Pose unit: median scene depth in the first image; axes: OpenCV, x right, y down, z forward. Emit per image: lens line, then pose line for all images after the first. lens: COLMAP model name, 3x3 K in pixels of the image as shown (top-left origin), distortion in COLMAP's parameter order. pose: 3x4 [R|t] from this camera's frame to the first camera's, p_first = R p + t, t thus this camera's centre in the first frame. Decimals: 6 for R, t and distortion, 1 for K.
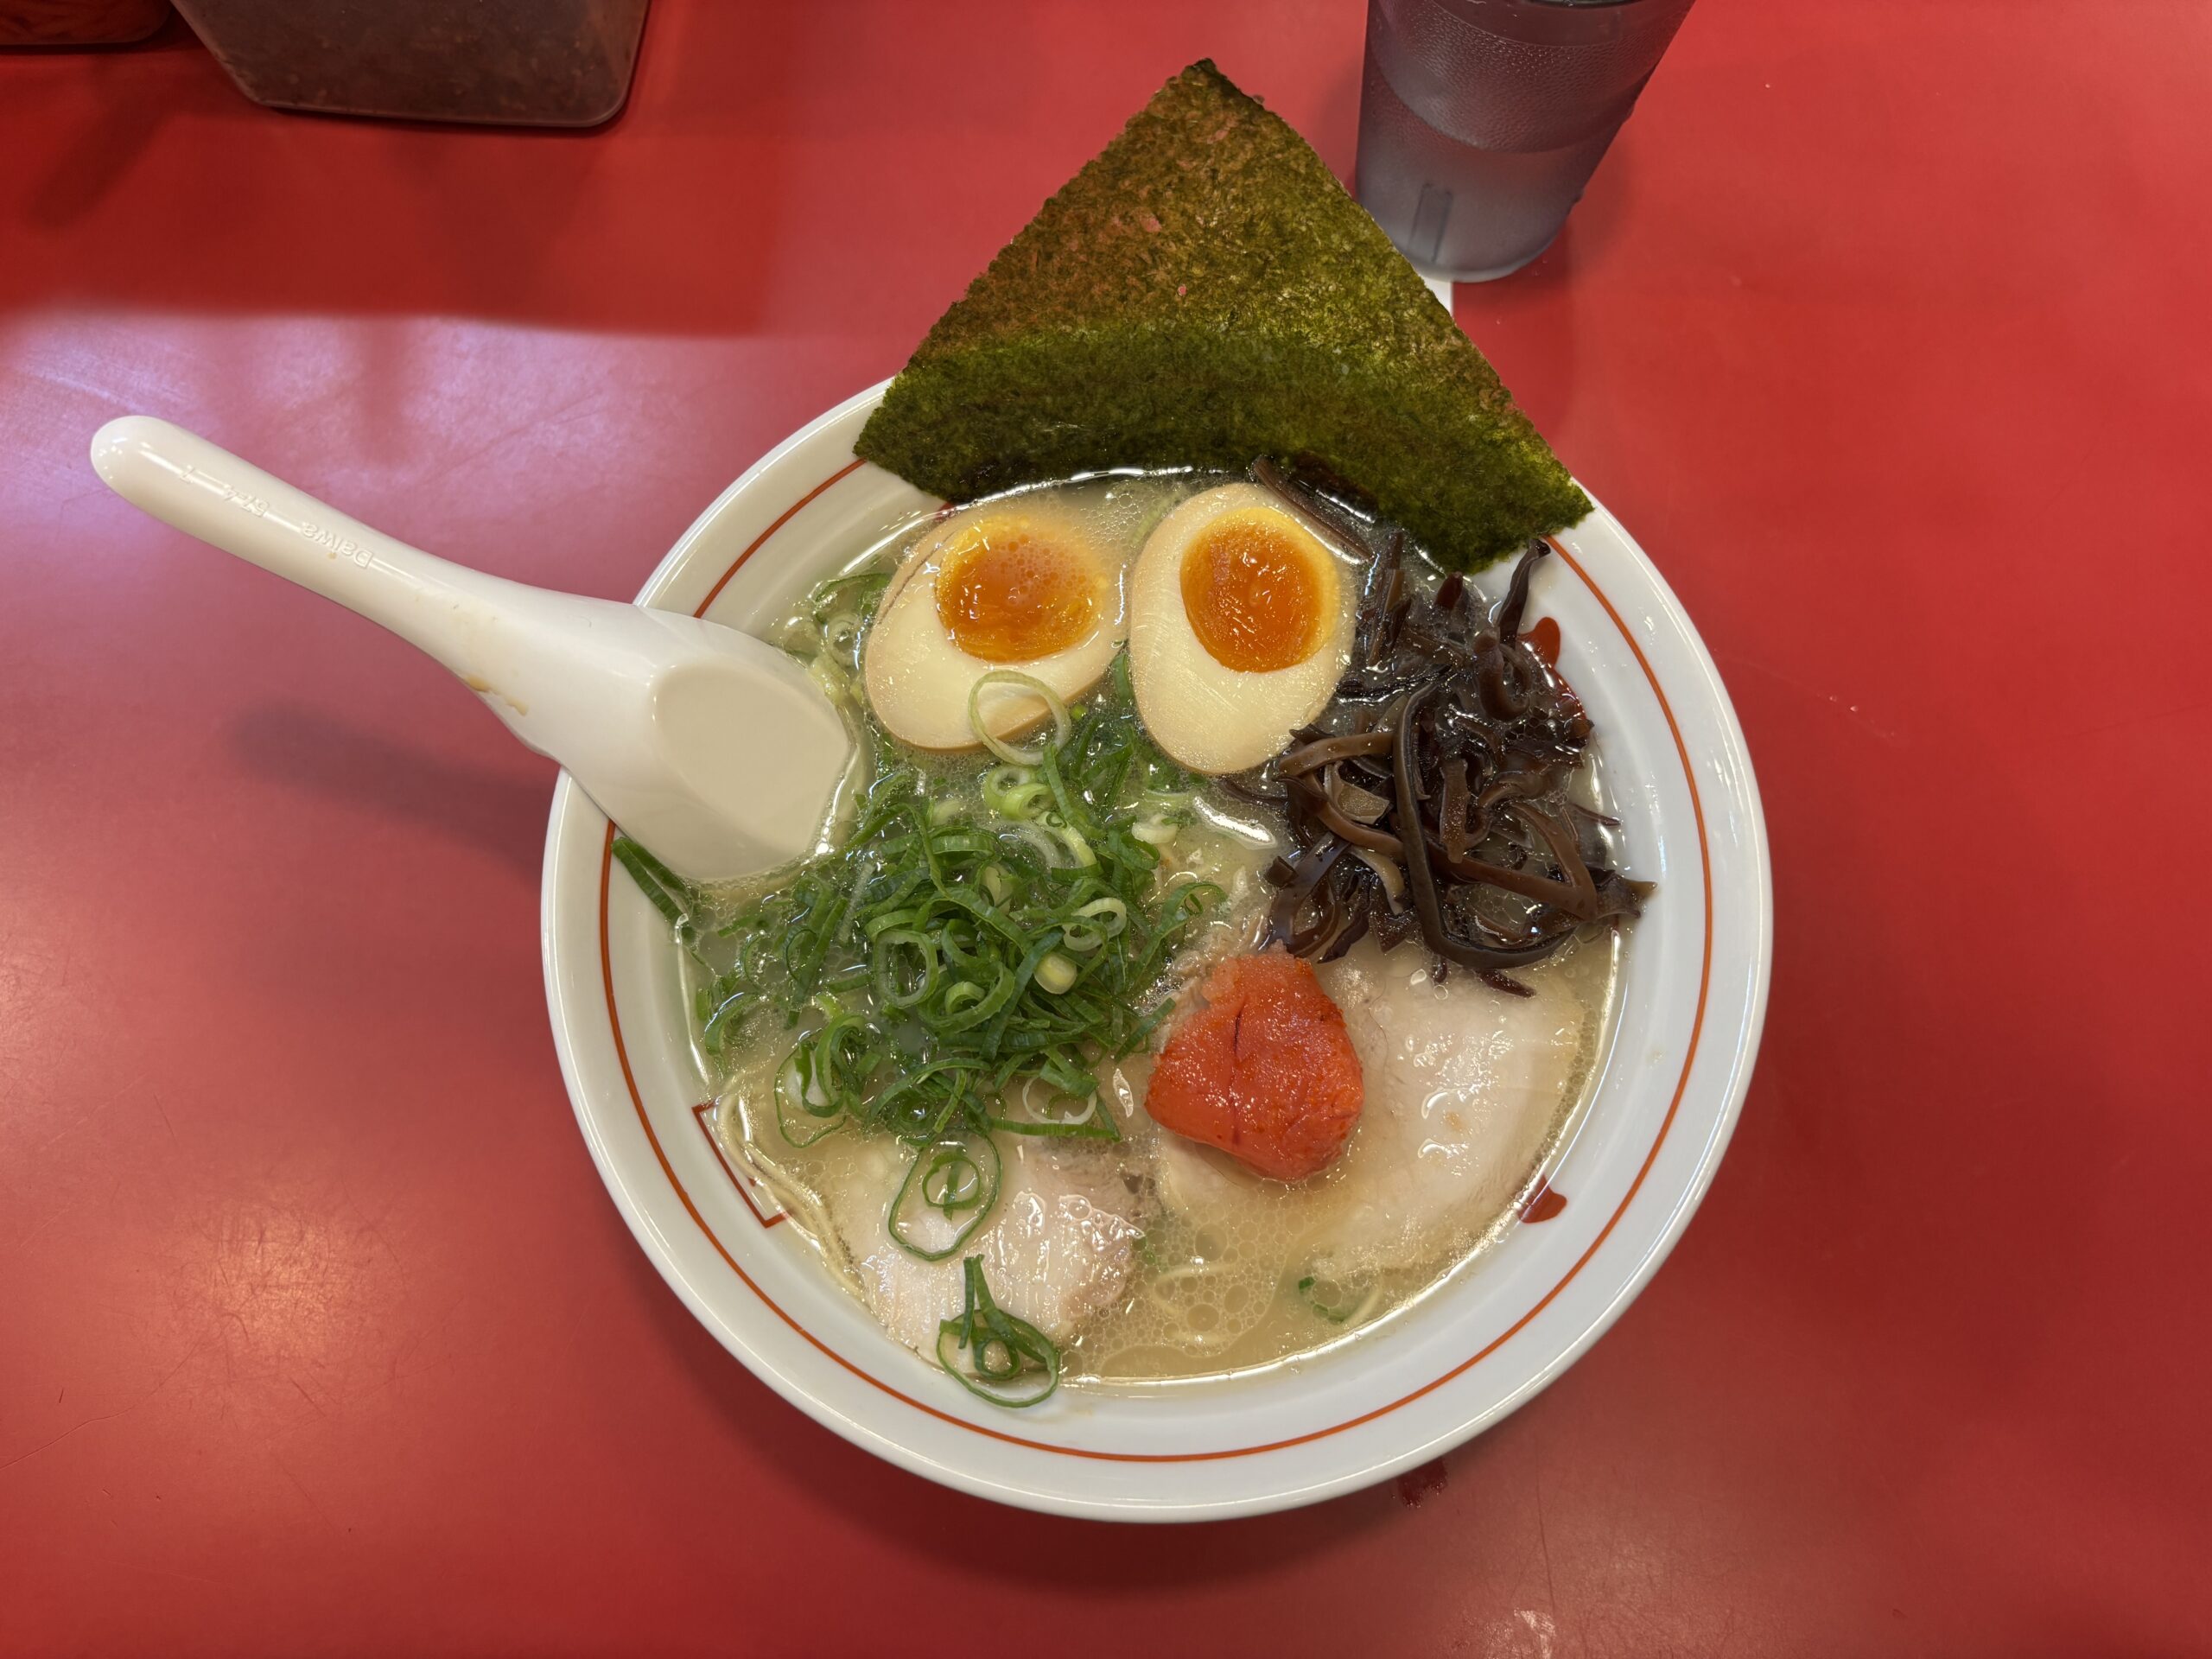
lens RADIAL K [[1730.9, 0, 1106.0], [0, 1730.9, 829.5], [0, 0, 1]] dist [0.016064, -0.001260]
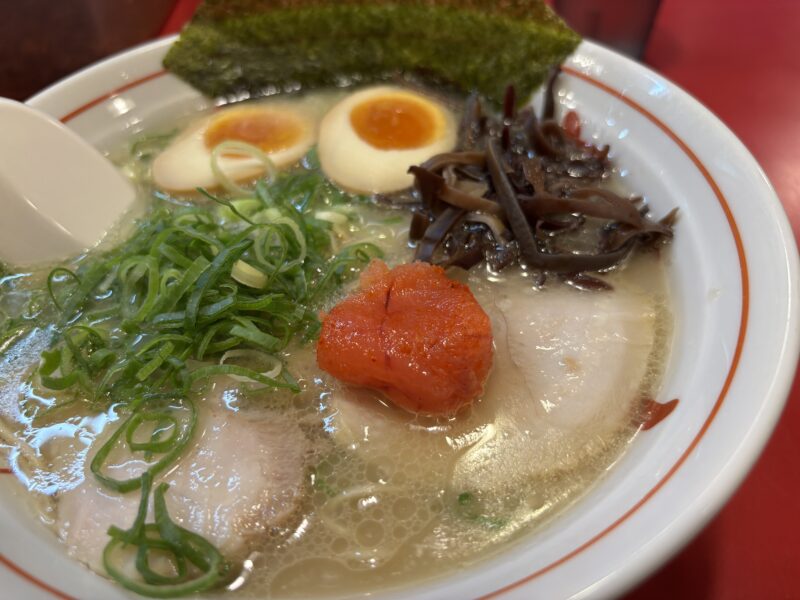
lens RADIAL K [[650.8, 0, 400.0], [0, 650.8, 300.0], [0, 0, 1]] dist [-0.062962, 0.004970]
pose [[0.997481, -0.070166, 0.010439, 0.076673], [0.066522, 0.874088, -0.481191, 0.334342], [0.024638, 0.480673, 0.876554, 0.563310]]
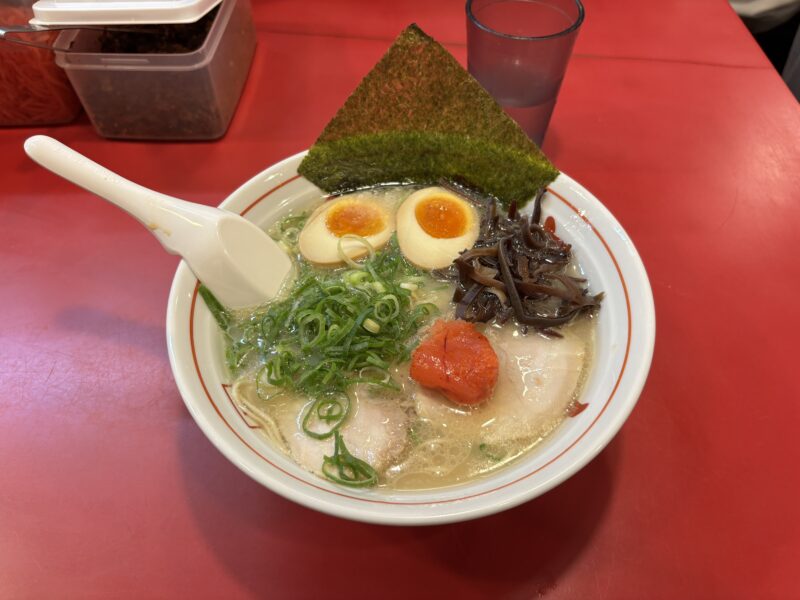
lens RADIAL K [[626.0, 0, 400.0], [0, 626.0, 300.0], [0, 0, 1]] dist [0.016064, -0.001260]
pose [[0.999300, -0.033208, 0.017238, -0.002443], [0.037316, 0.918256, -0.394225, 0.394850], [-0.002737, 0.394592, 0.918852, 0.148482]]
